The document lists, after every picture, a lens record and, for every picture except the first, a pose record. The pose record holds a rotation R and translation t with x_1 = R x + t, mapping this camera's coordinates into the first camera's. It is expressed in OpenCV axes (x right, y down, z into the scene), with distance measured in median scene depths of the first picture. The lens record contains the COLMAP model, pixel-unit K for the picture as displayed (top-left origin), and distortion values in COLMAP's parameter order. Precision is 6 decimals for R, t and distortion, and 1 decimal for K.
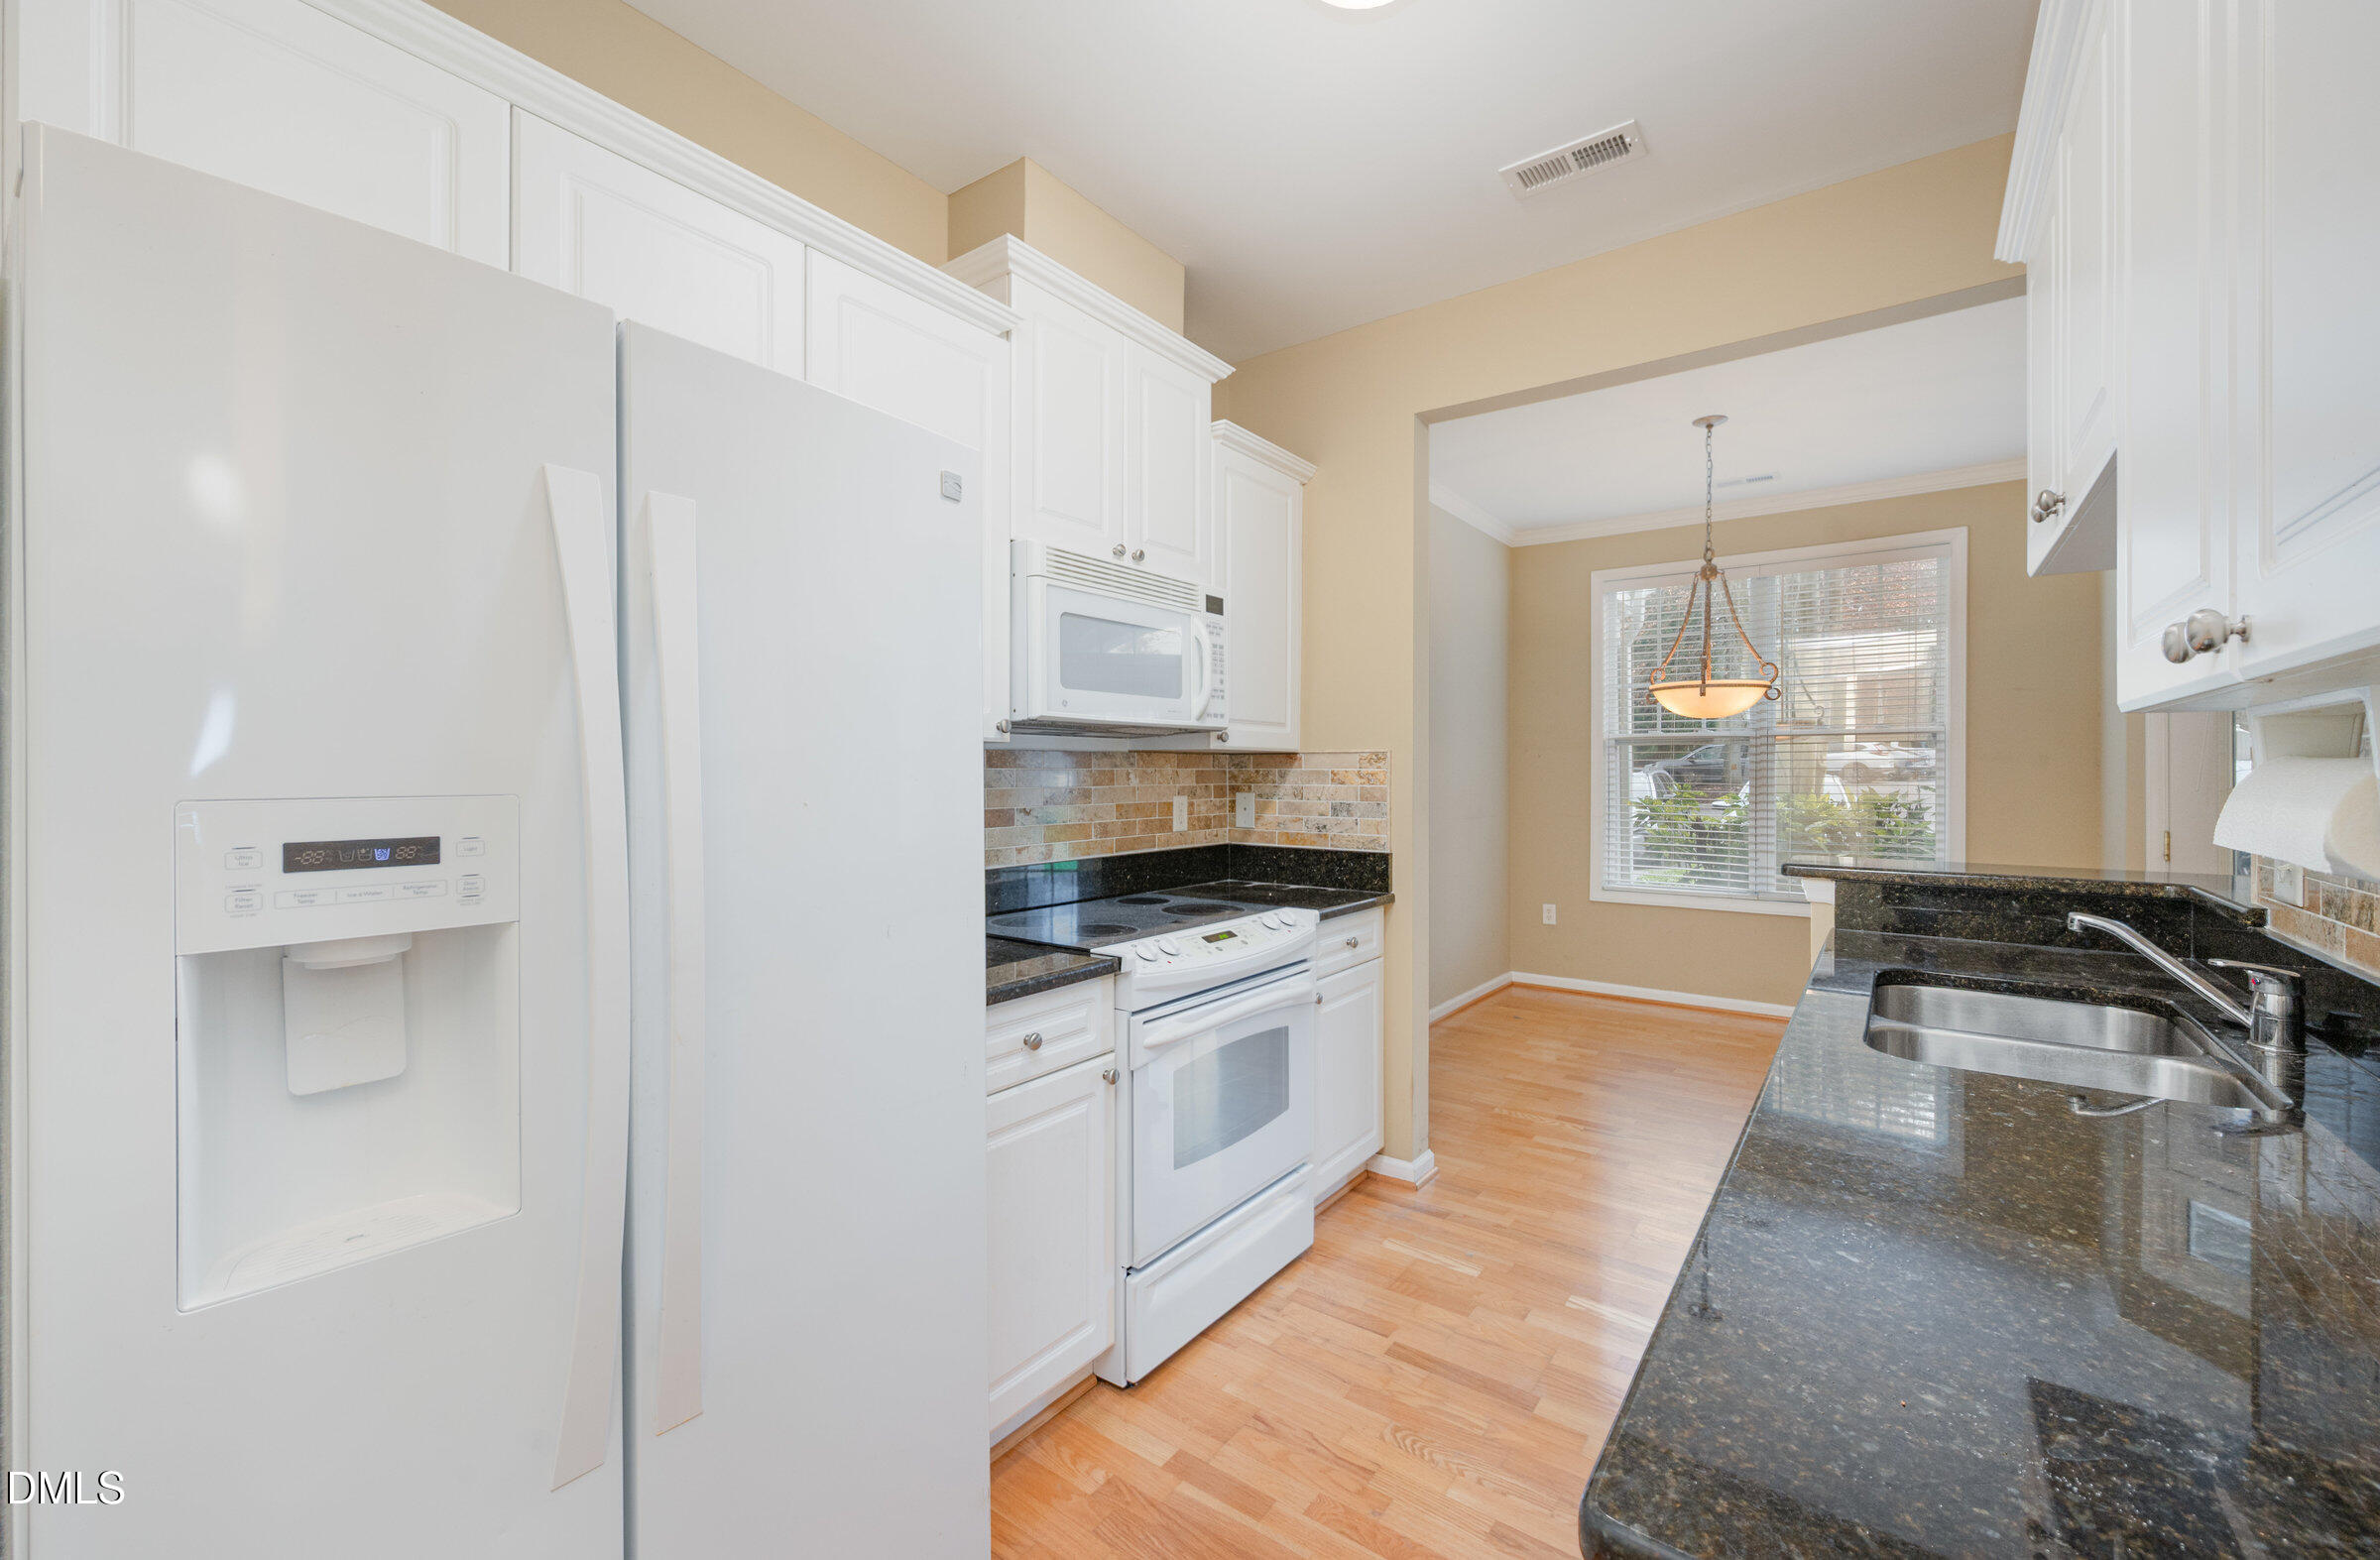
lens RADIAL K [[949.7, 0, 1190.0], [0, 949.7, 780.0], [0, 0, 1]] dist [-0.000215, 0.000094]
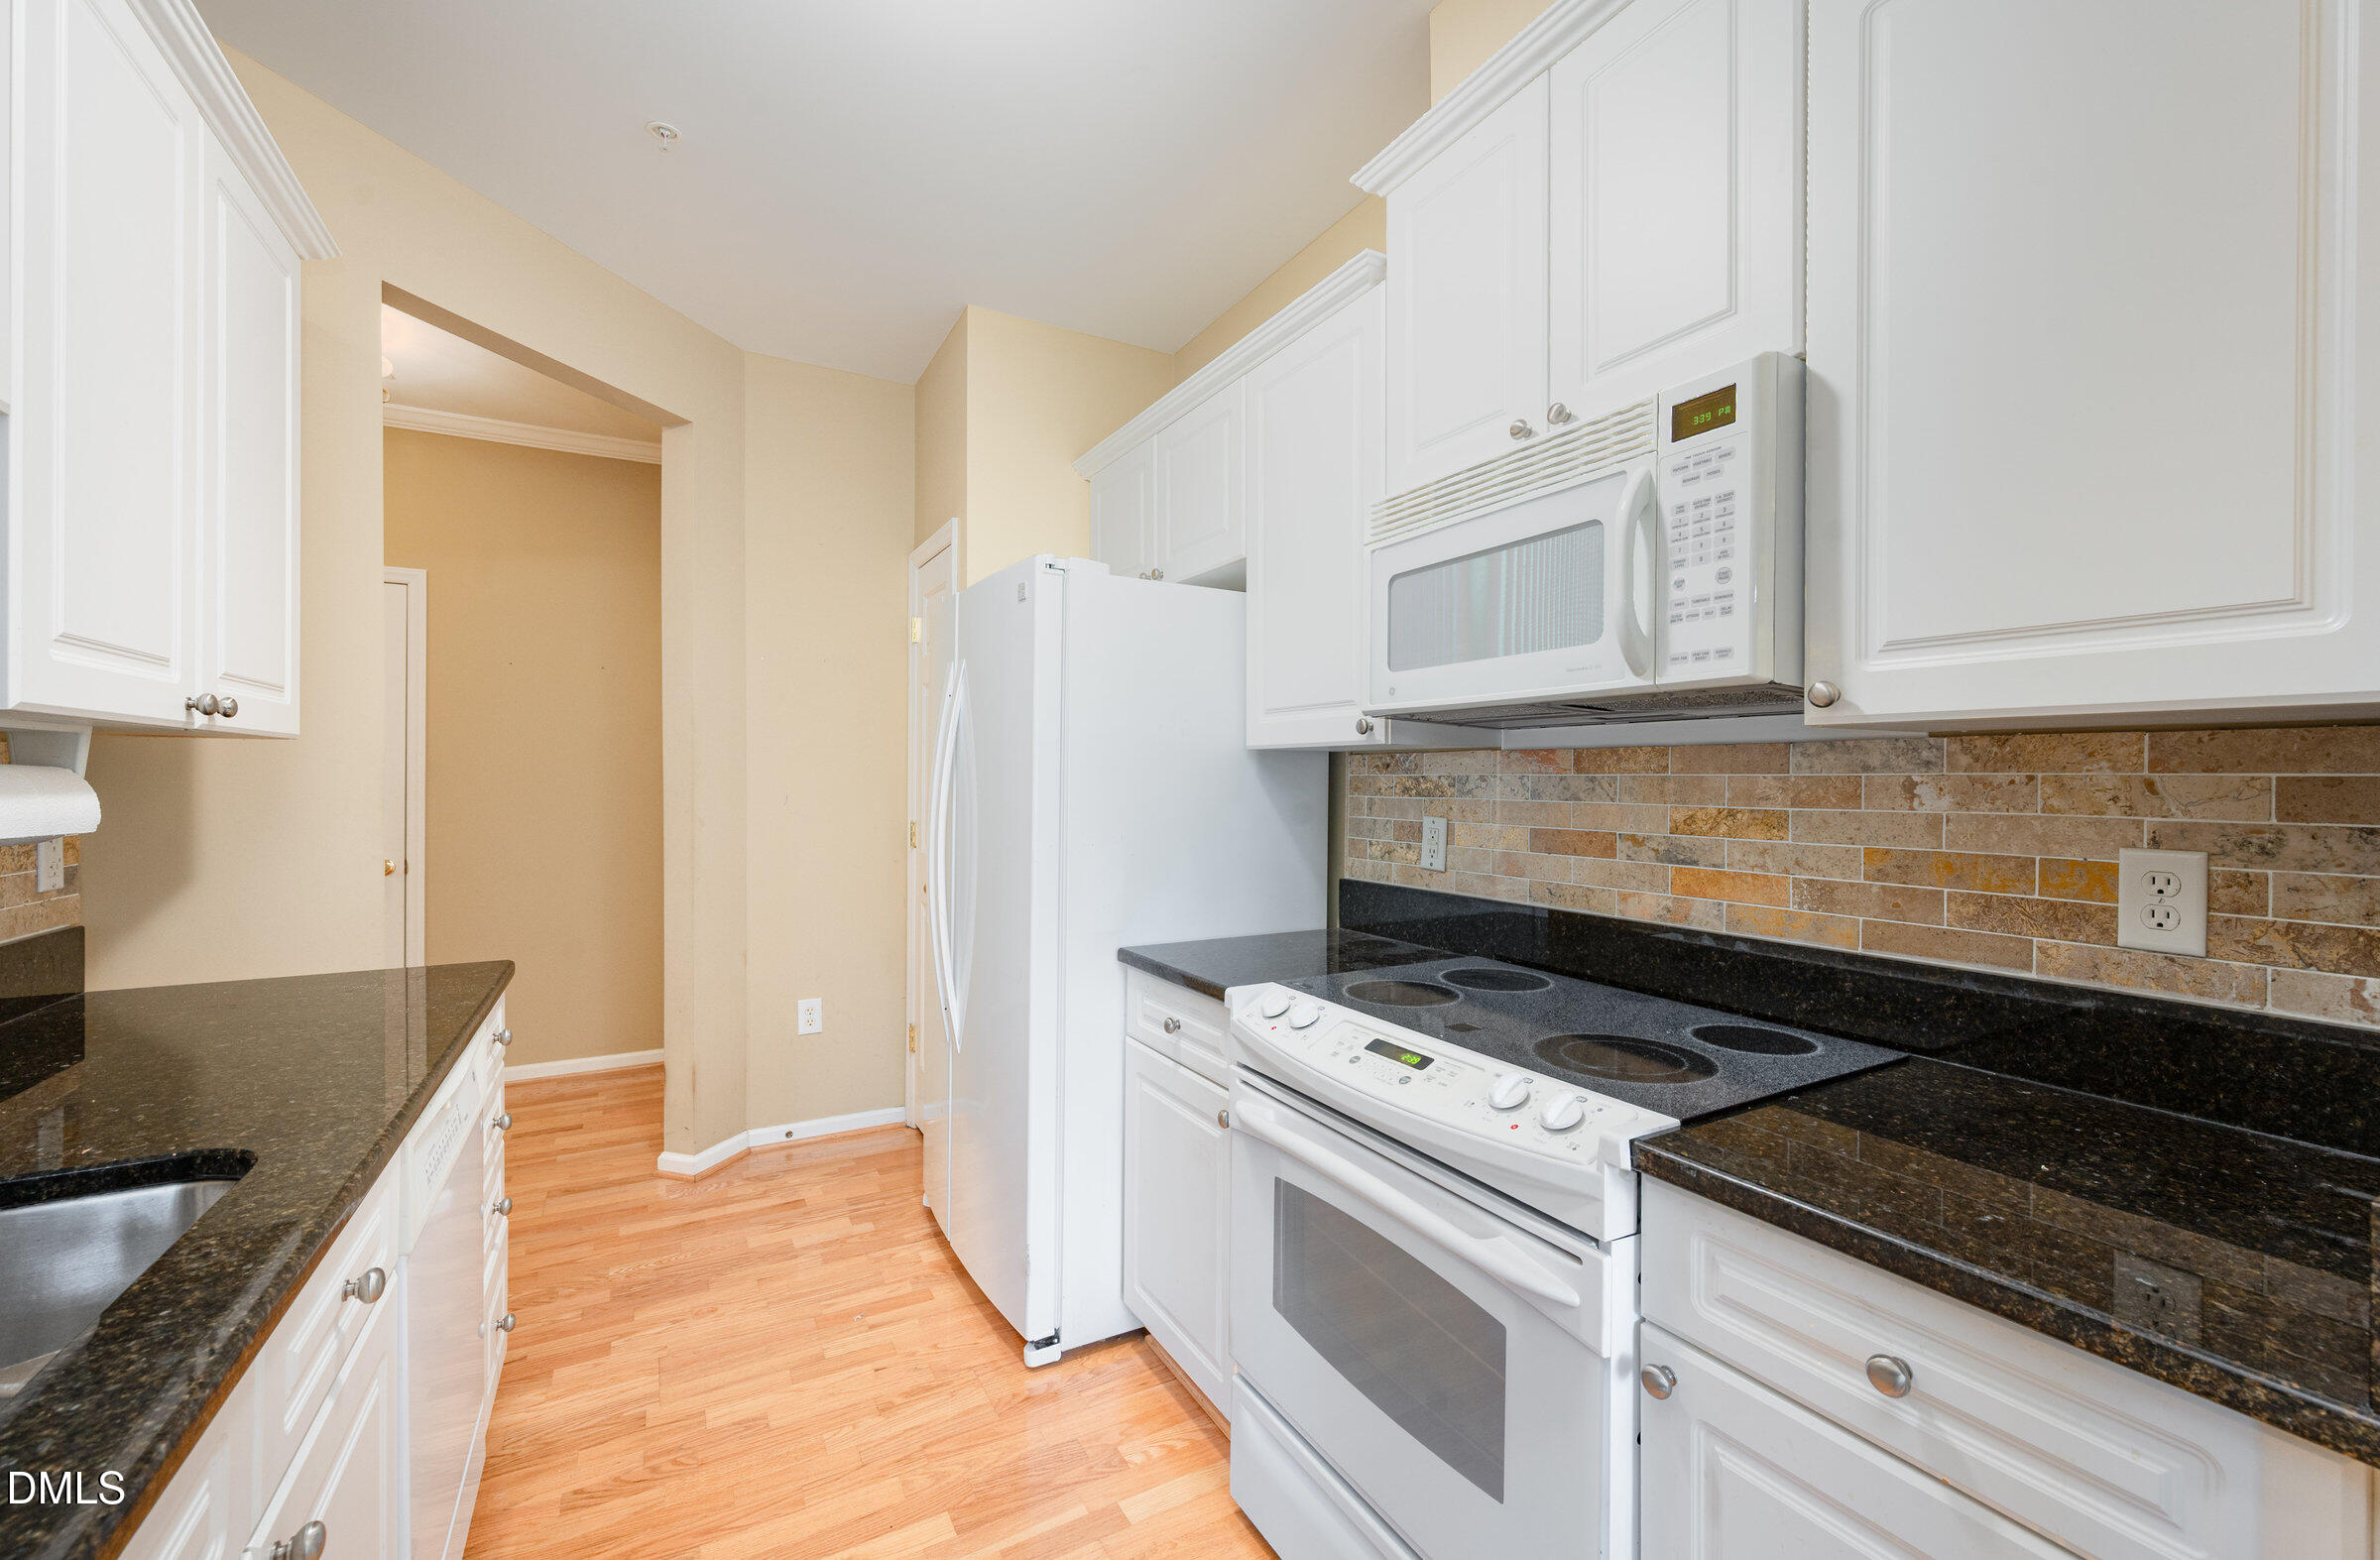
lens RADIAL K [[949.7, 0, 1190.0], [0, 949.7, 780.0], [0, 0, 1]] dist [-0.000215, 0.000094]
pose [[-0.403356, 0.003598, -0.915036, 0.517973], [-0.011013, 0.999901, 0.008787, -0.009454], [0.914977, 0.013622, -0.403276, 0.917946]]
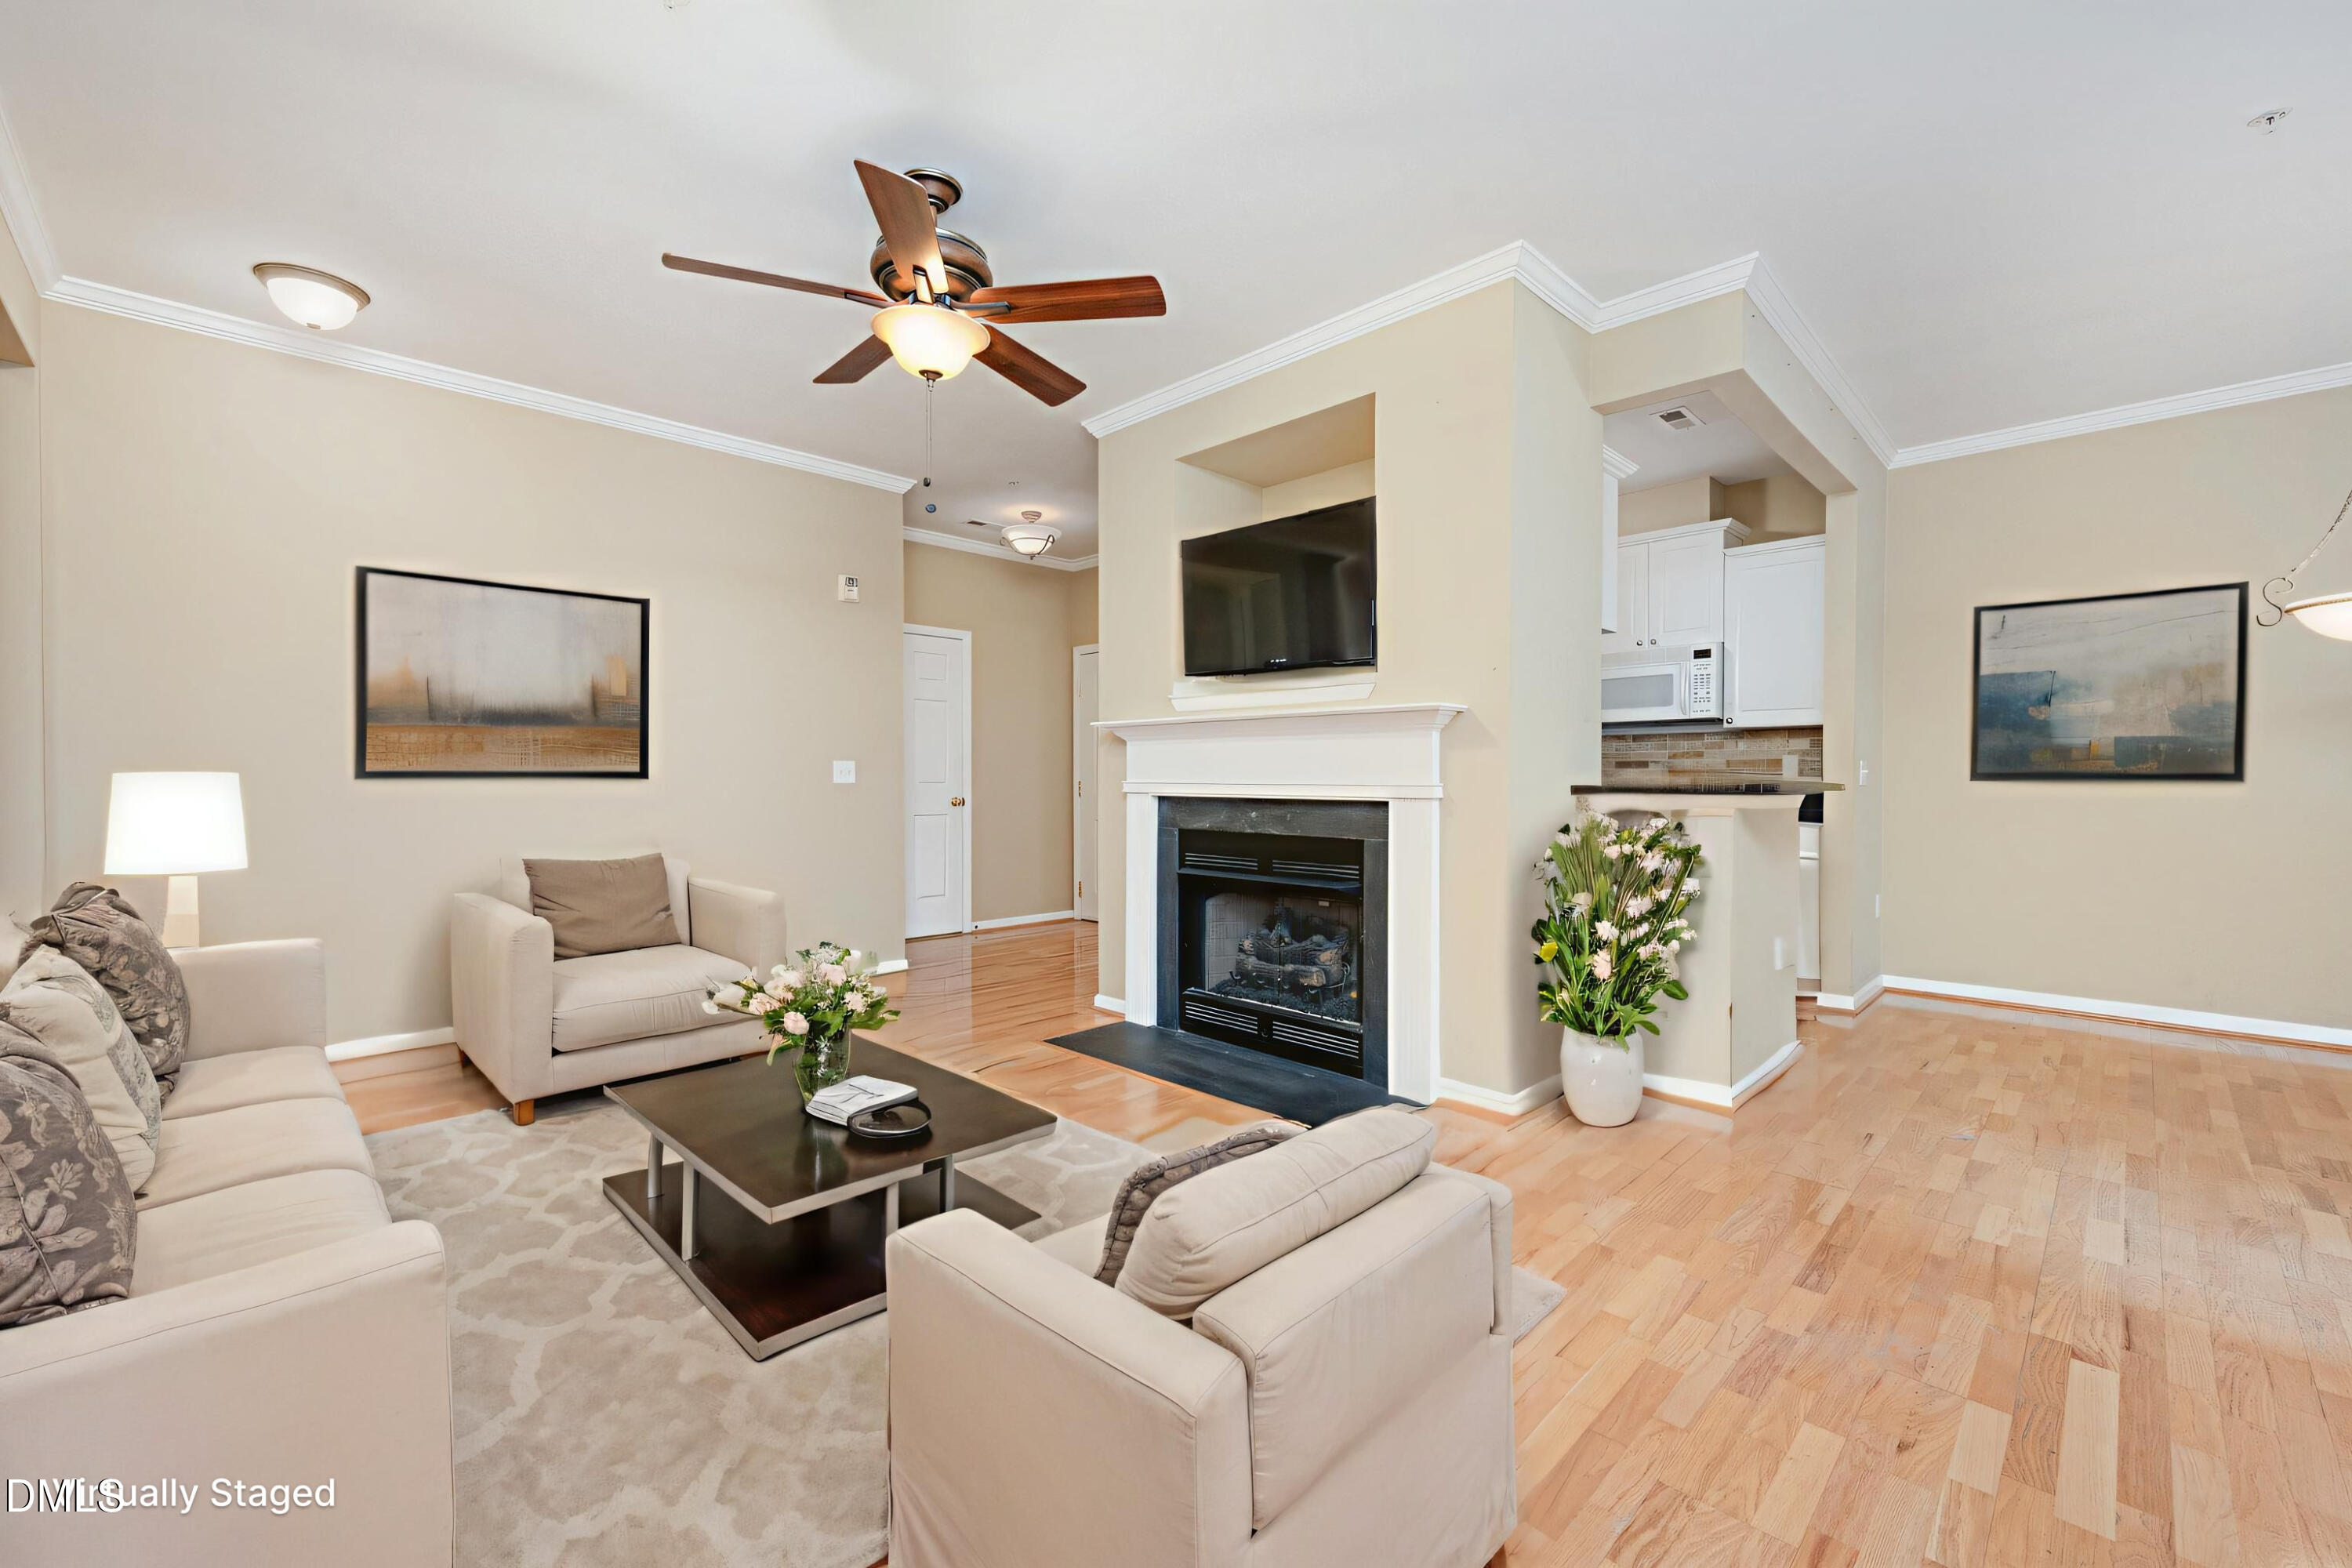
lens RADIAL K [[956.1, 0, 1176.0], [0, 956.1, 784.0], [0, 0, 1]] dist [0.000942, 0.000079]
pose [[-0.151451, 0.006312, -0.988445, 2.017107], [-0.012695, 0.999885, 0.008331, 0.074402], [0.988383, 0.013810, -0.151353, 0.230268]]
